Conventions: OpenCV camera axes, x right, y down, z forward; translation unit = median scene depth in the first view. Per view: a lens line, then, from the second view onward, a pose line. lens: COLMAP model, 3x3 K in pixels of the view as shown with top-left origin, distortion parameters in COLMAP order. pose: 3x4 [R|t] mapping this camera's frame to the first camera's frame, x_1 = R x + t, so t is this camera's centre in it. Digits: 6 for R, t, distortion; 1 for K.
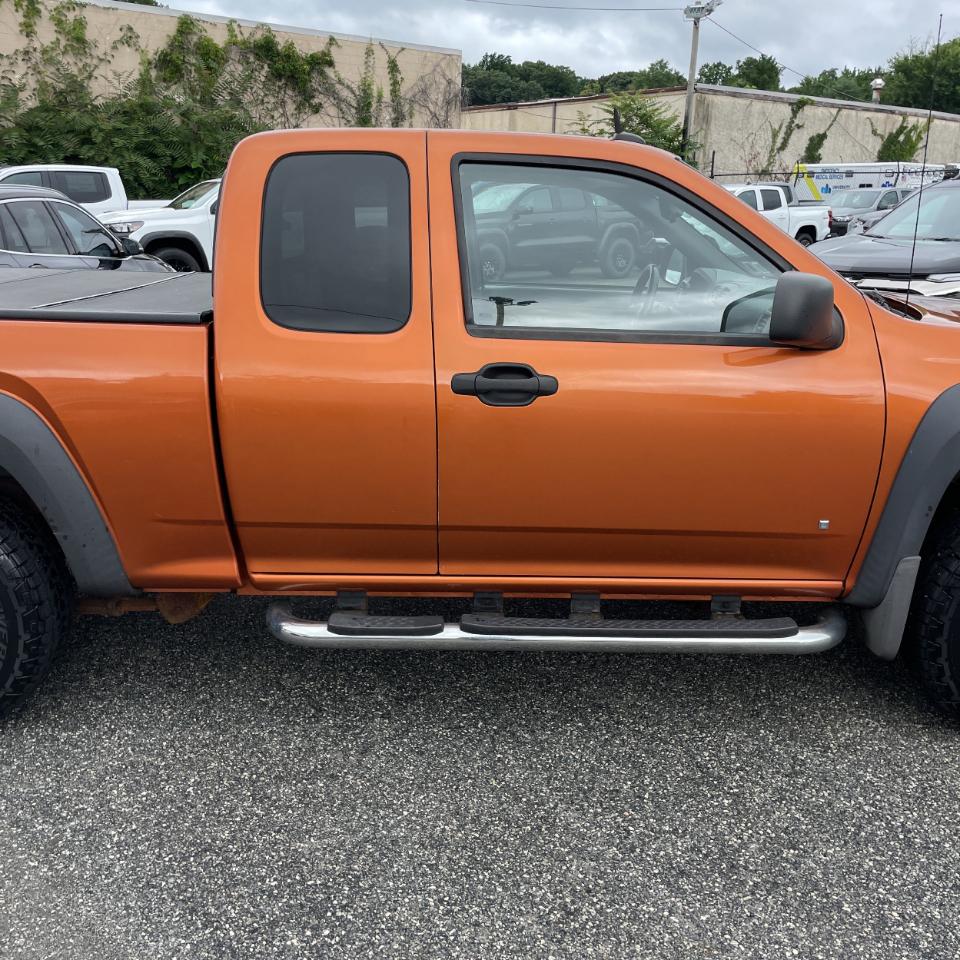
lens RADIAL K [[976.9, 0, 484.2], [0, 976.9, 495.2], [0, 0, 1]] dist [0.082475, -0.104477]
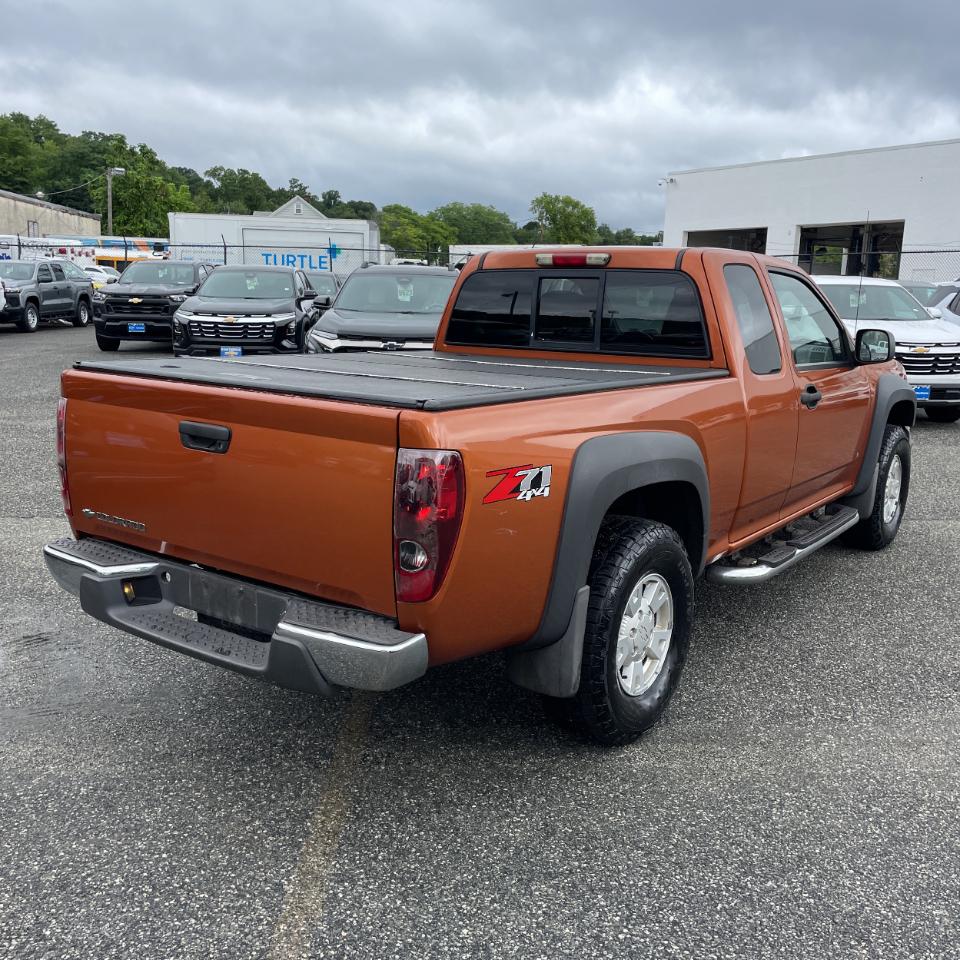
lens RADIAL K [[980.3, 0, 482.7], [0, 980.3, 483.5], [0, 0, 1]] dist [0.104362, -0.139034]
pose [[0.574508, -0.154033, 0.803875, -0.205195], [0.215427, 0.975961, 0.033047, -0.017284], [-0.789641, 0.154190, 0.593880, 0.051444]]
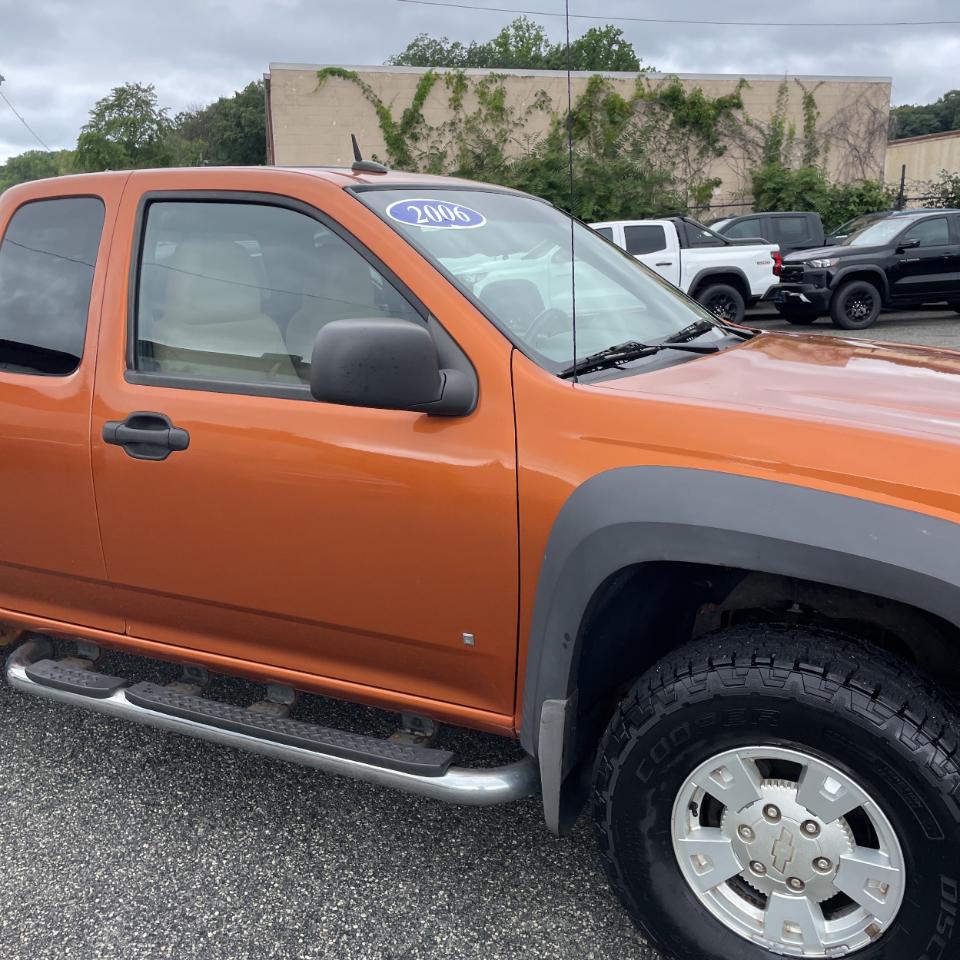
lens RADIAL K [[968.5, 0, 488.5], [0, 968.5, 475.8], [0, 0, 1]] dist [0.099060, -0.131178]
pose [[0.895051, 0.073346, -0.439892, 0.084018], [-0.098756, 0.994492, -0.035121, -0.008906], [0.434893, 0.074877, 0.897364, 0.037487]]
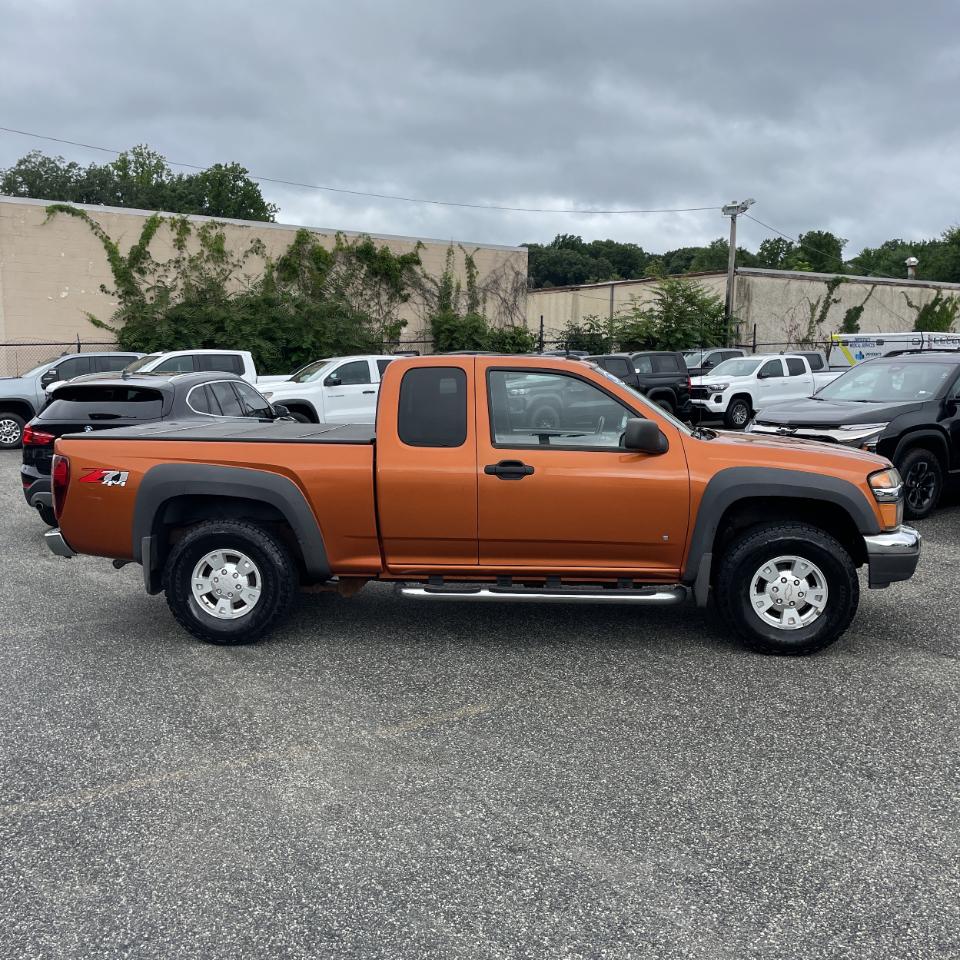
lens RADIAL K [[980.3, 0, 482.7], [0, 980.3, 483.5], [0, 0, 1]] dist [0.104362, -0.139034]
pose [[0.997069, -0.002231, -0.076479, 0.014811], [-0.010868, 0.985310, -0.170431, 0.033112], [0.075735, 0.170762, 0.982397, -0.130005]]
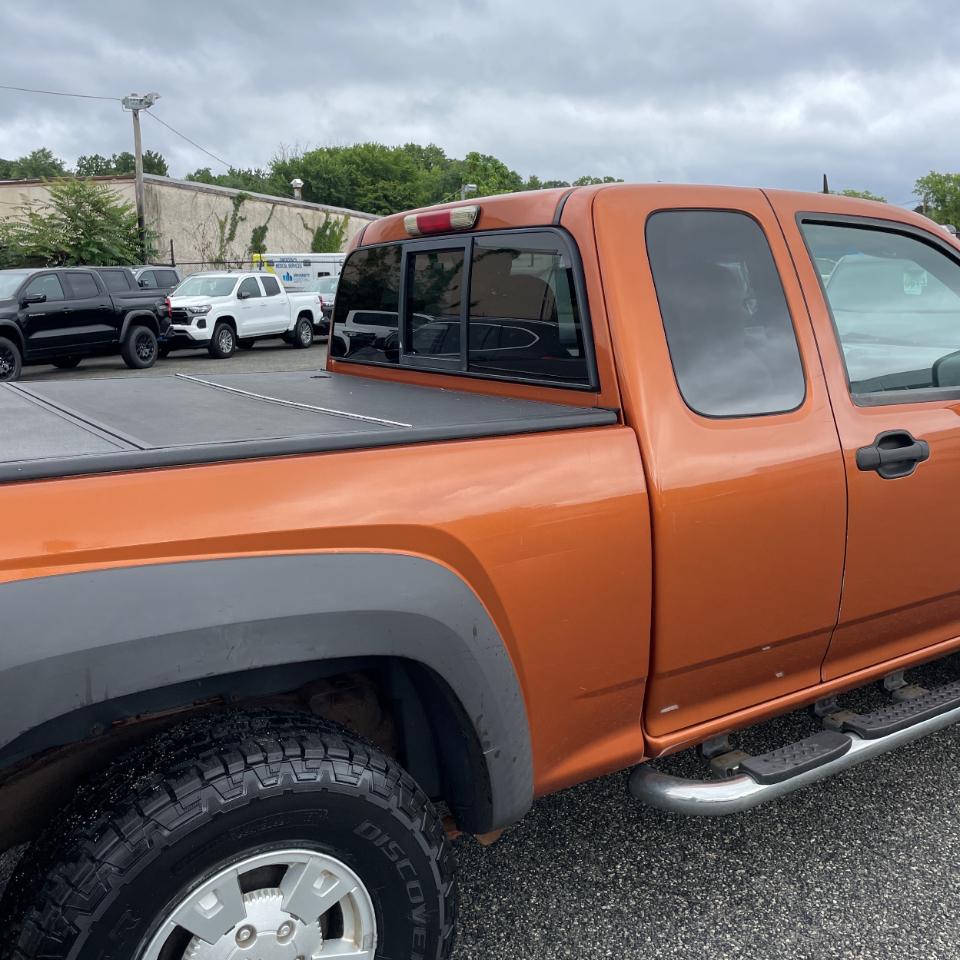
lens RADIAL K [[968.5, 0, 488.5], [0, 968.5, 475.8], [0, 0, 1]] dist [0.099060, -0.131178]
pose [[0.831575, -0.124502, 0.541278, -0.093164], [0.178798, 0.982682, -0.048660, -0.013788], [-0.525845, 0.137244, 0.839435, 0.050383]]
